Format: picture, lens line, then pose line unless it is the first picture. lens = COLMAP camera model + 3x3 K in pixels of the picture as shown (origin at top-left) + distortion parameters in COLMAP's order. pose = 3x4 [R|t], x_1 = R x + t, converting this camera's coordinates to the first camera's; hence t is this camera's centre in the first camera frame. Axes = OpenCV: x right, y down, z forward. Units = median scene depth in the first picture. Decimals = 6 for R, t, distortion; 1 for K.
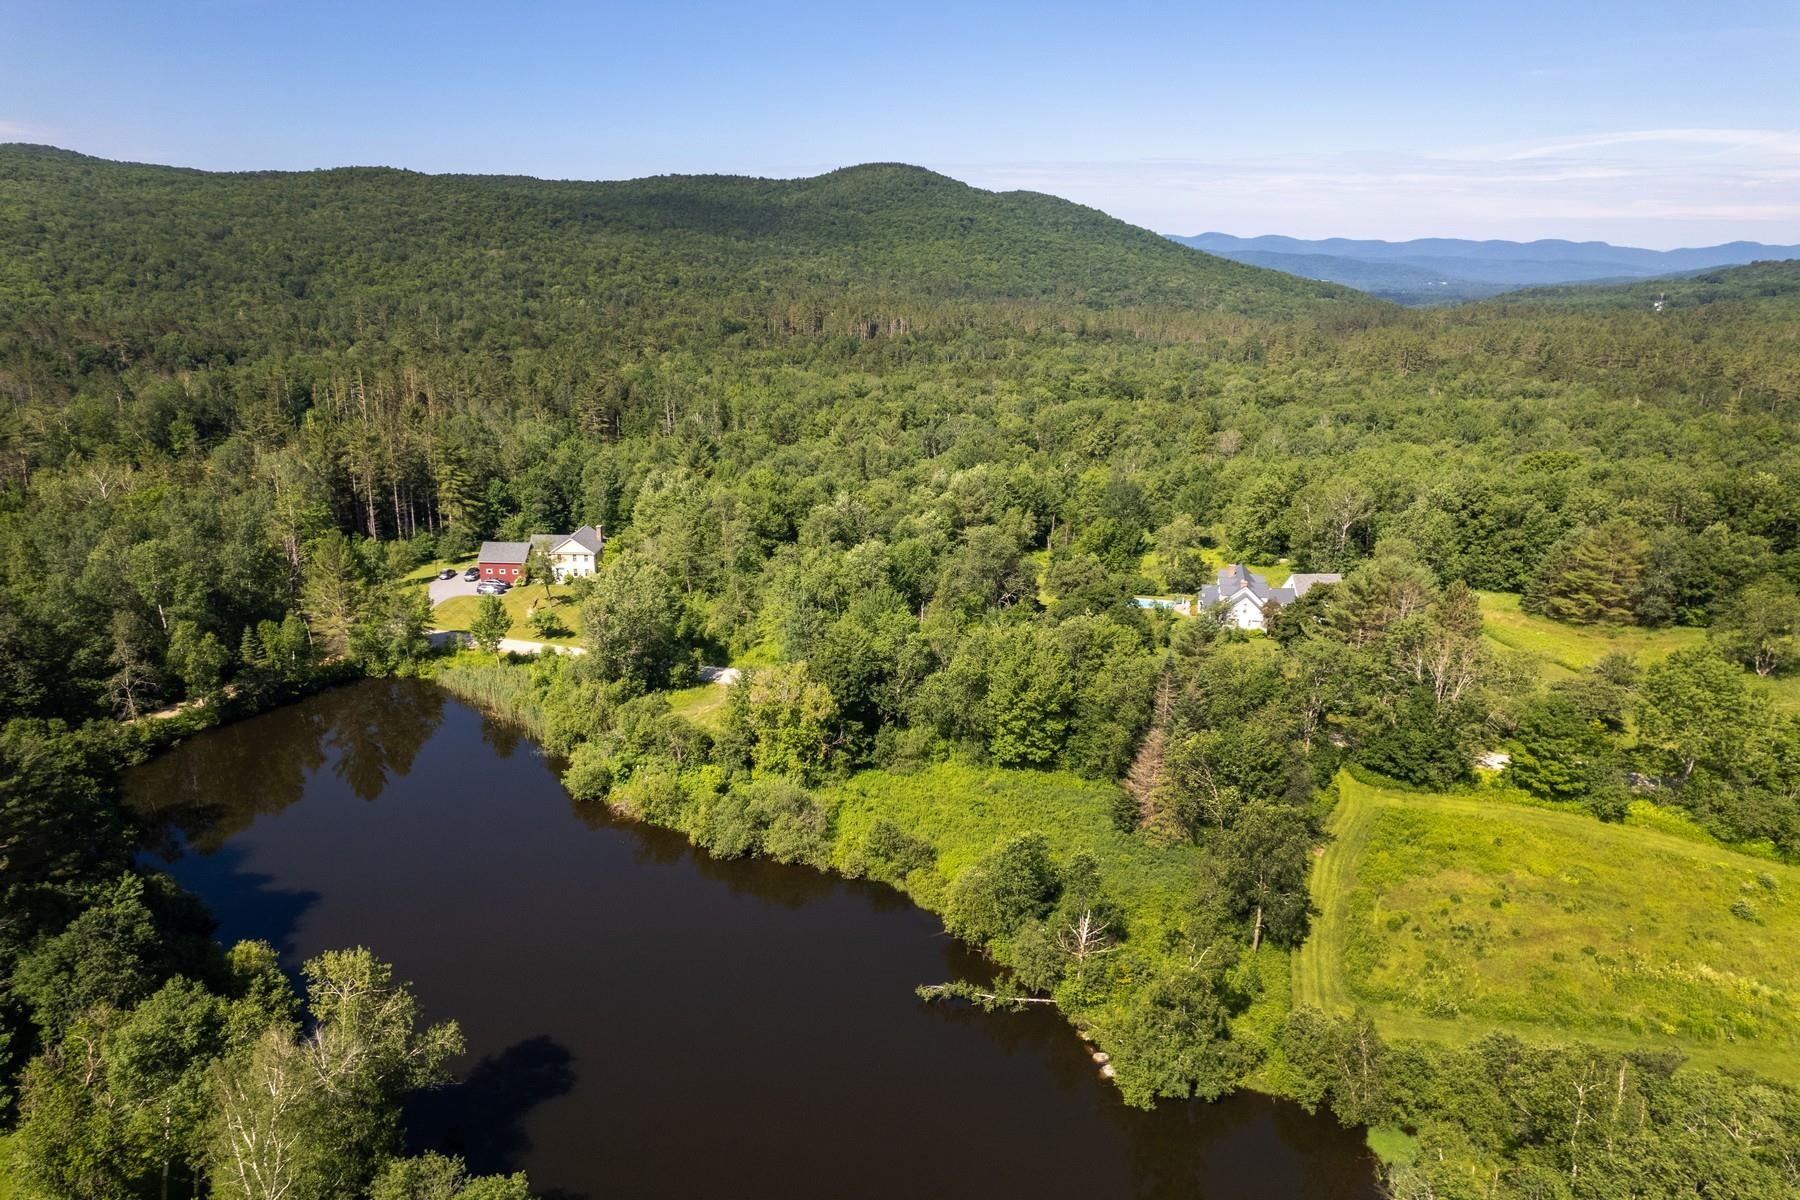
lens RADIAL K [[1093.6, 0, 890.3], [0, 1093.6, 632.5], [0, 0, 1]] dist [-0.066074, 0.065965]
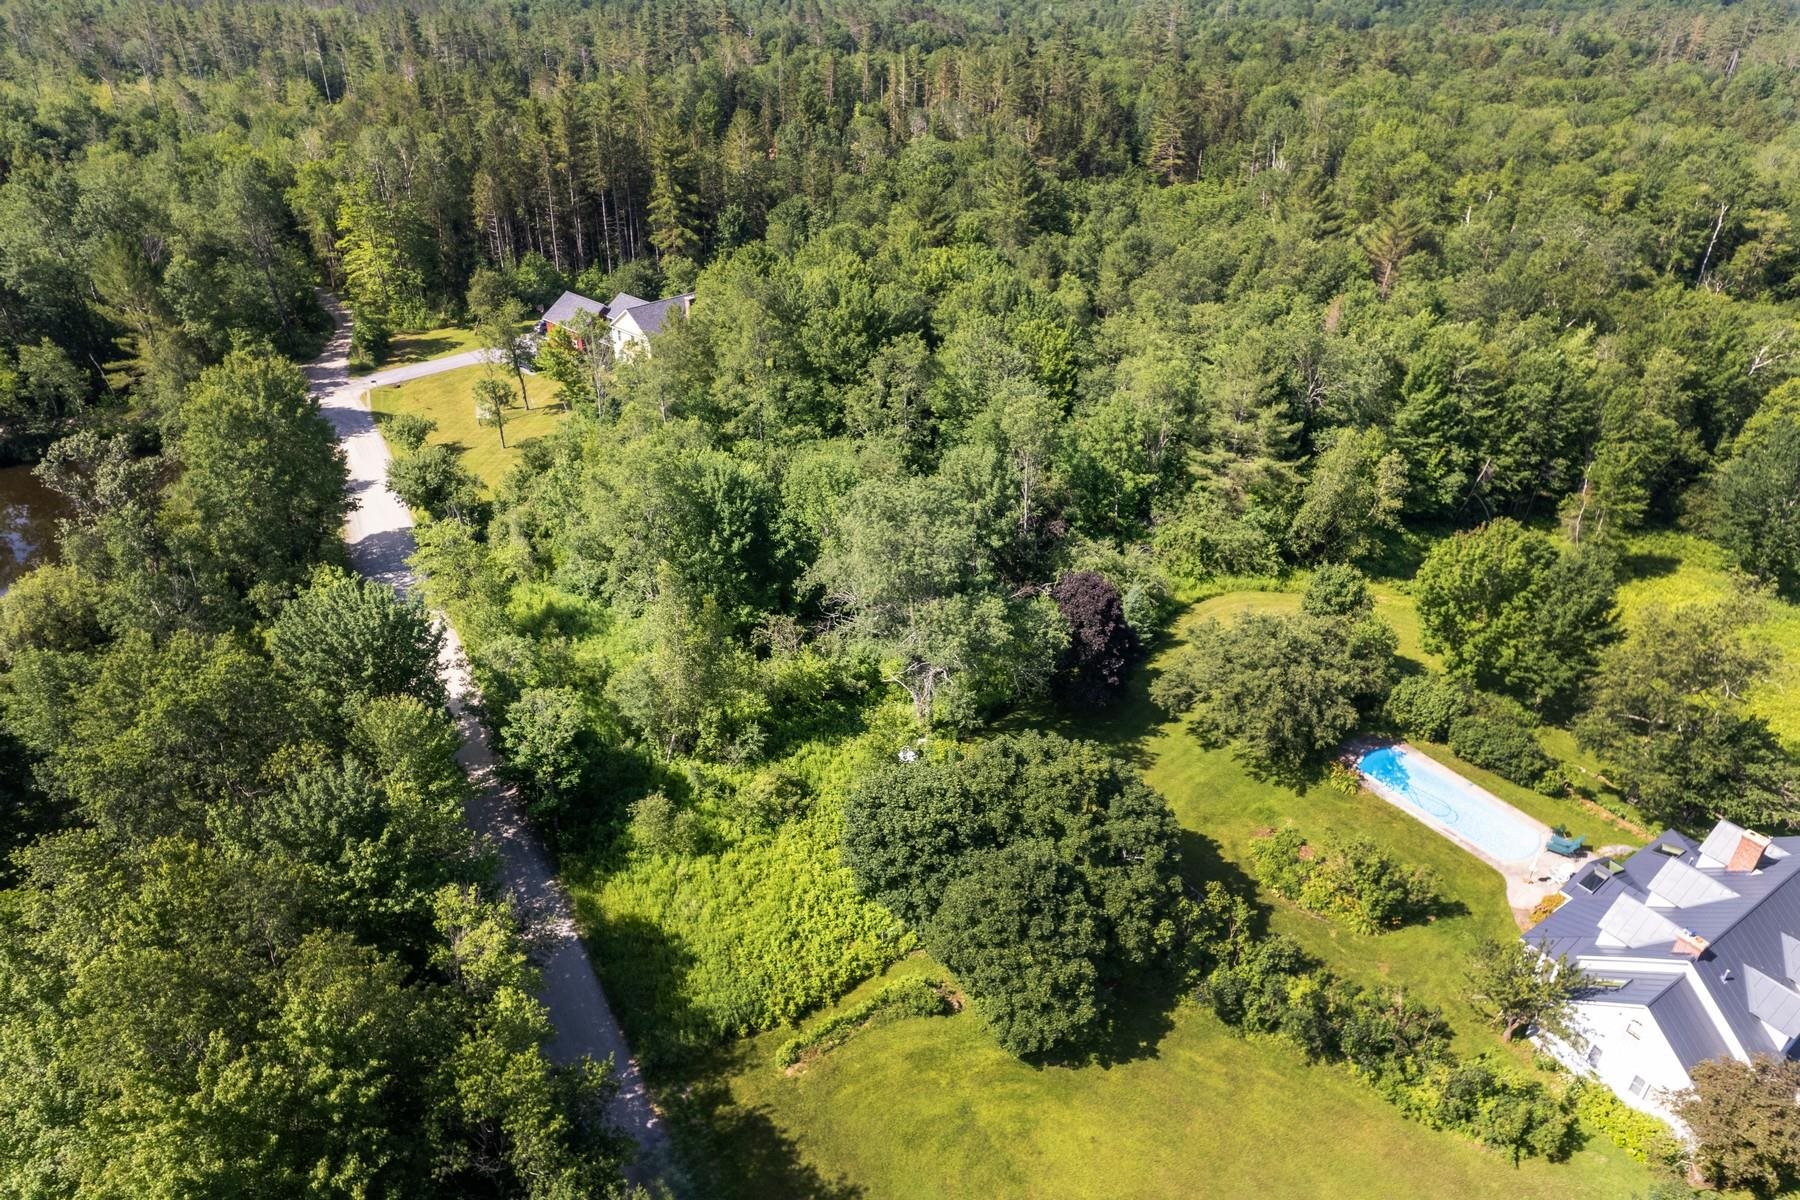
lens RADIAL K [[1110.1, 0, 900.0], [0, 1110.1, 600.0], [0, 0, 1]] dist [-0.074611, 0.072081]
pose [[0.731036, 0.344111, -0.589215, 0.141431], [-0.225157, 0.936808, 0.267760, -0.070891], [0.644120, -0.063076, 0.762319, 0.306204]]
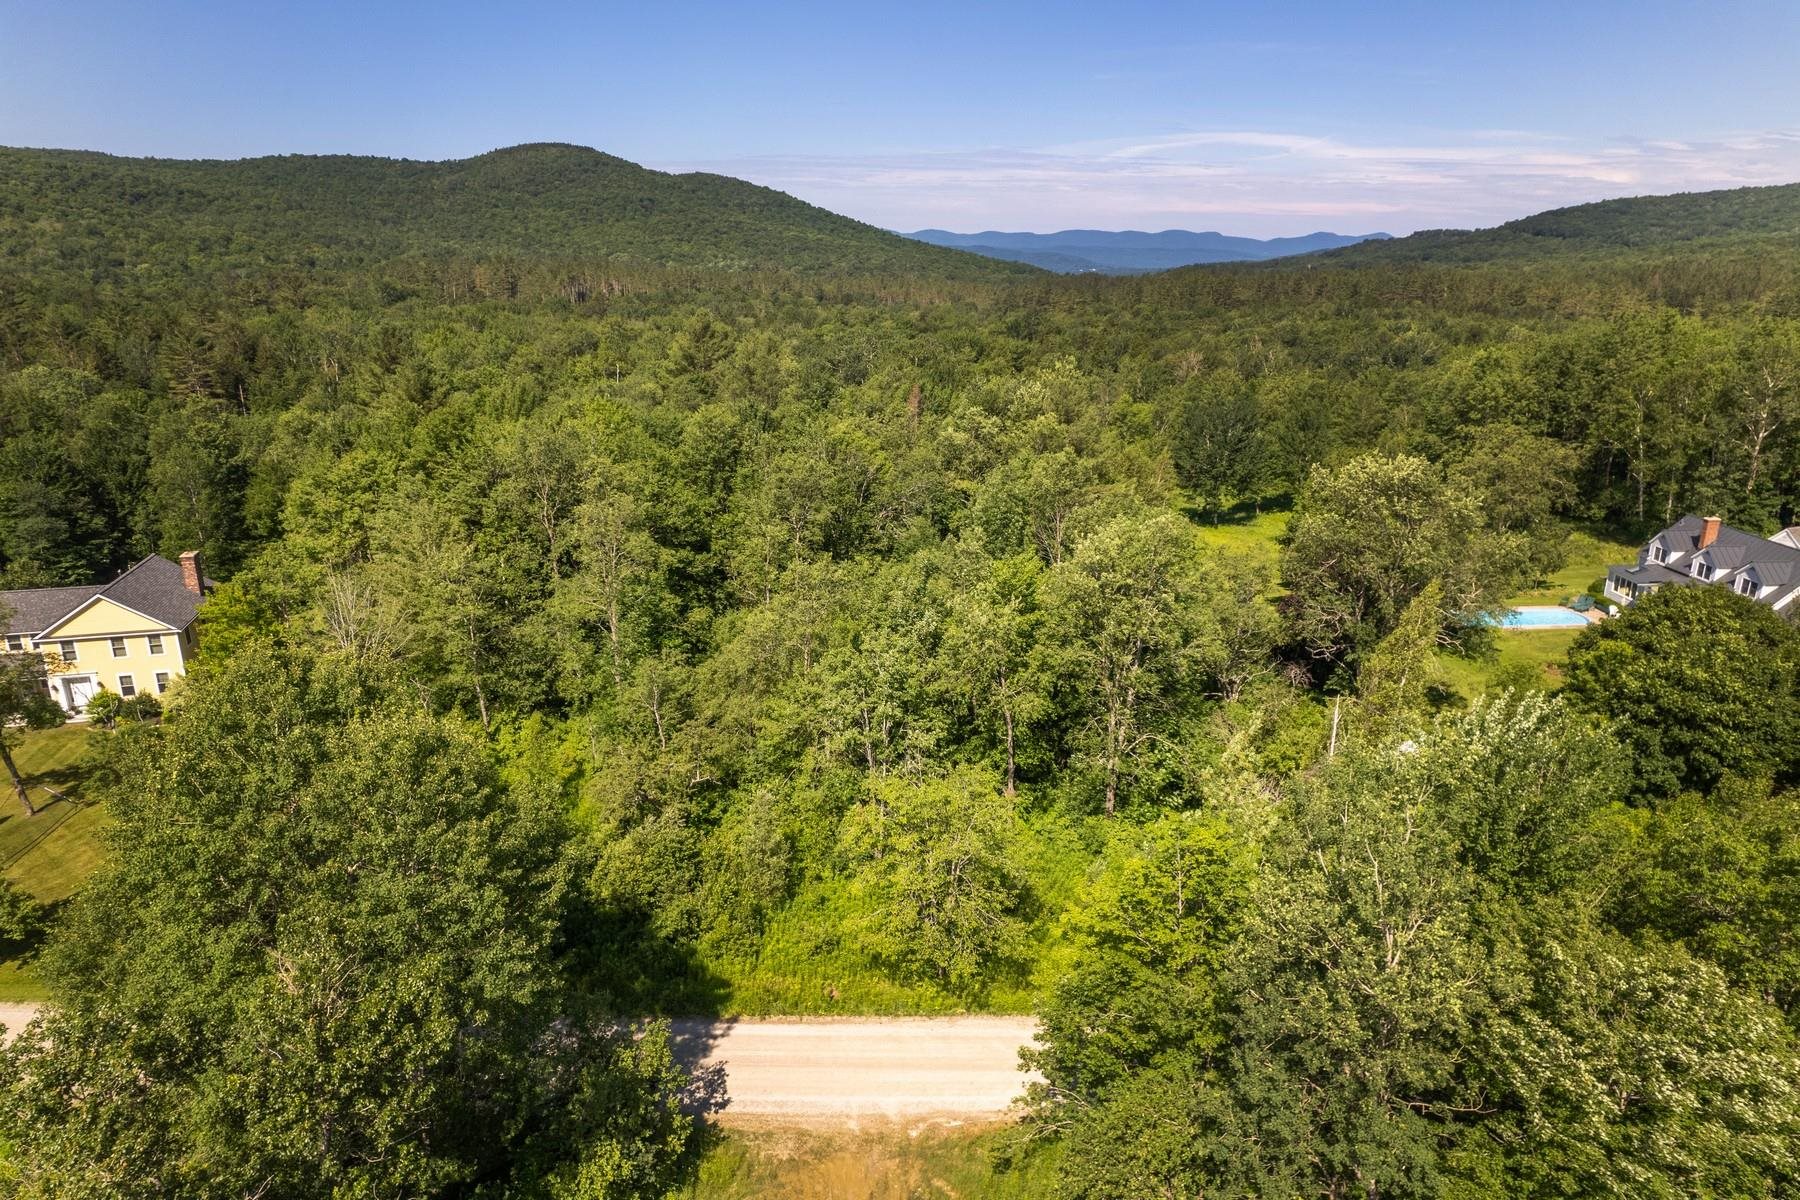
lens RADIAL K [[1110.1, 0, 900.0], [0, 1110.1, 600.0], [0, 0, 1]] dist [-0.074611, 0.072081]
pose [[0.956540, -0.098079, 0.274611, -0.072378], [0.106285, 0.994221, -0.015127, -0.026497], [-0.271540, 0.043657, 0.961437, 0.302220]]
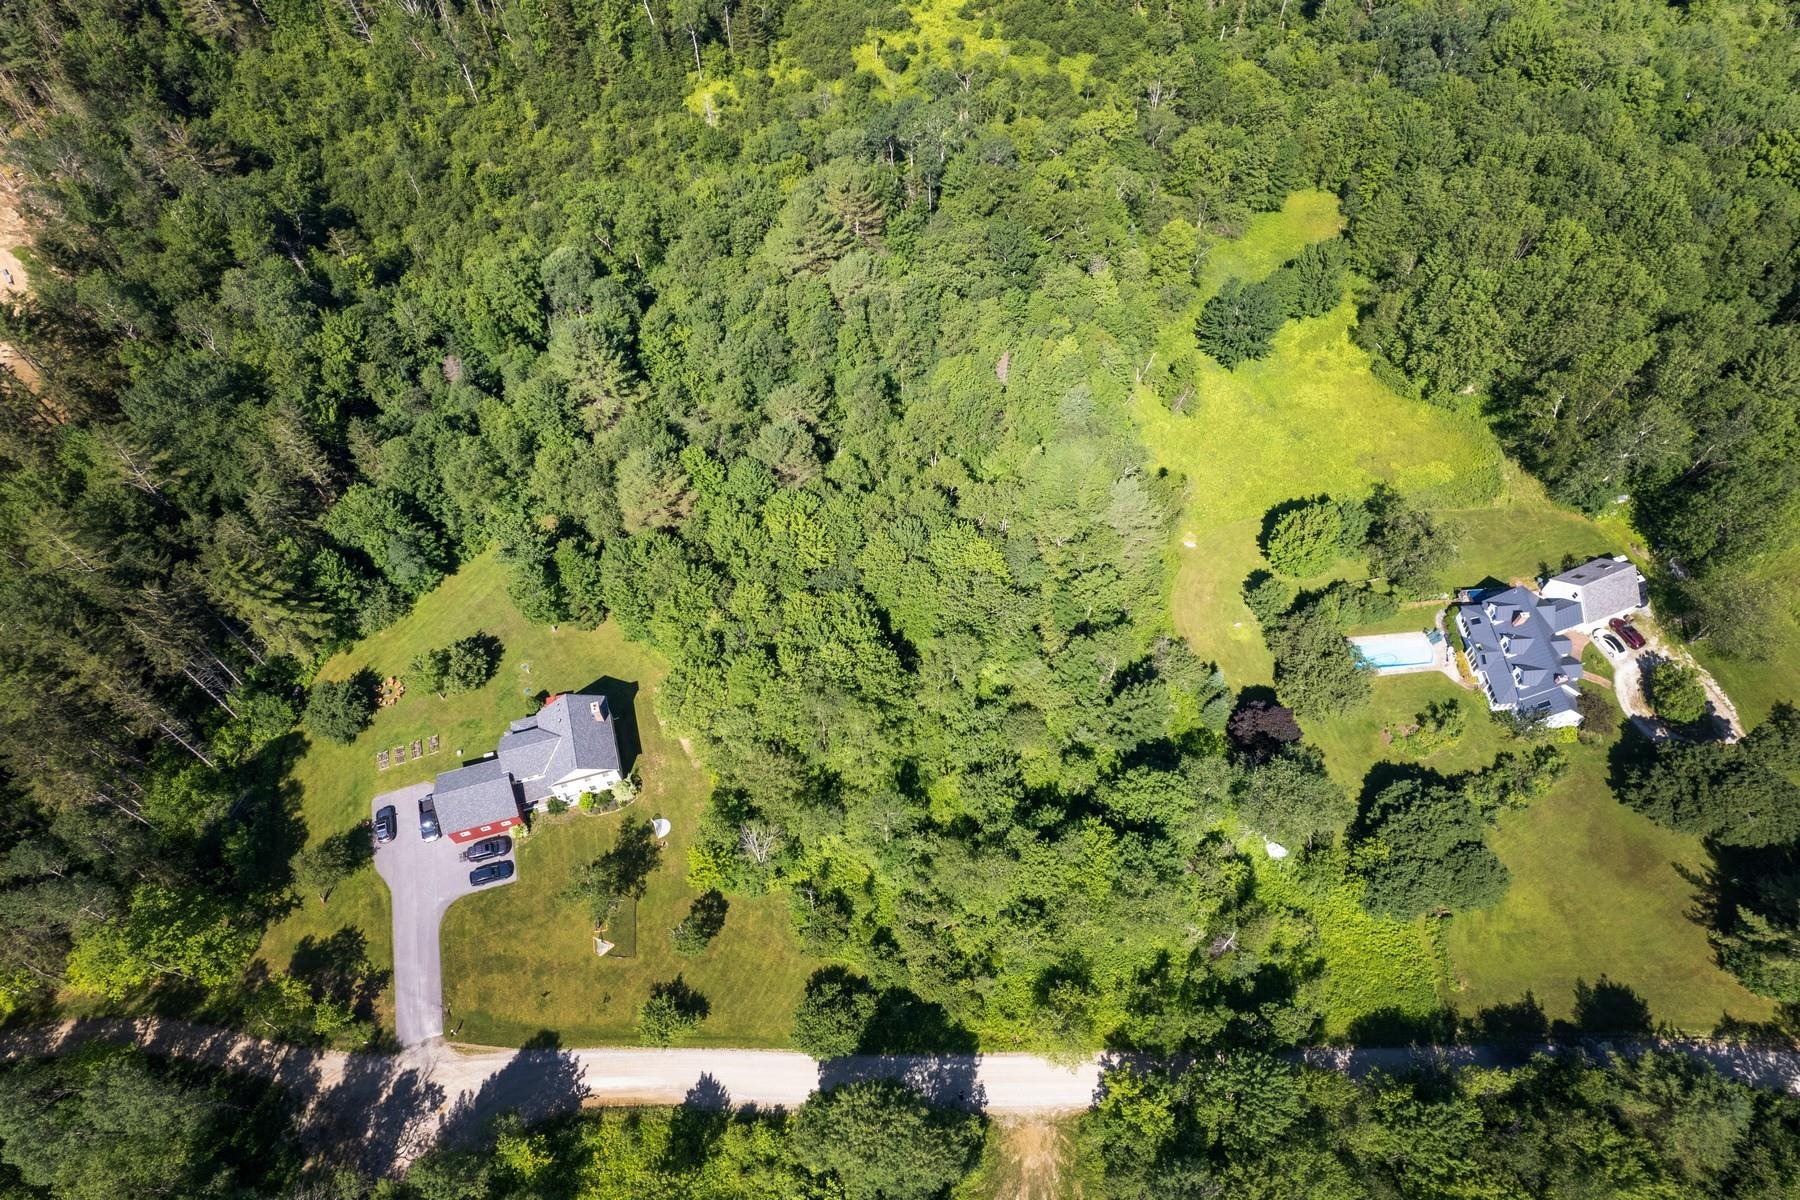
lens RADIAL K [[1110.1, 0, 900.0], [0, 1110.1, 600.0], [0, 0, 1]] dist [-0.074611, 0.072081]
pose [[0.952341, -0.272664, 0.136755, -0.090944], [0.132209, 0.772981, 0.620500, -0.281186], [-0.274897, -0.572847, 0.772190, 0.260945]]
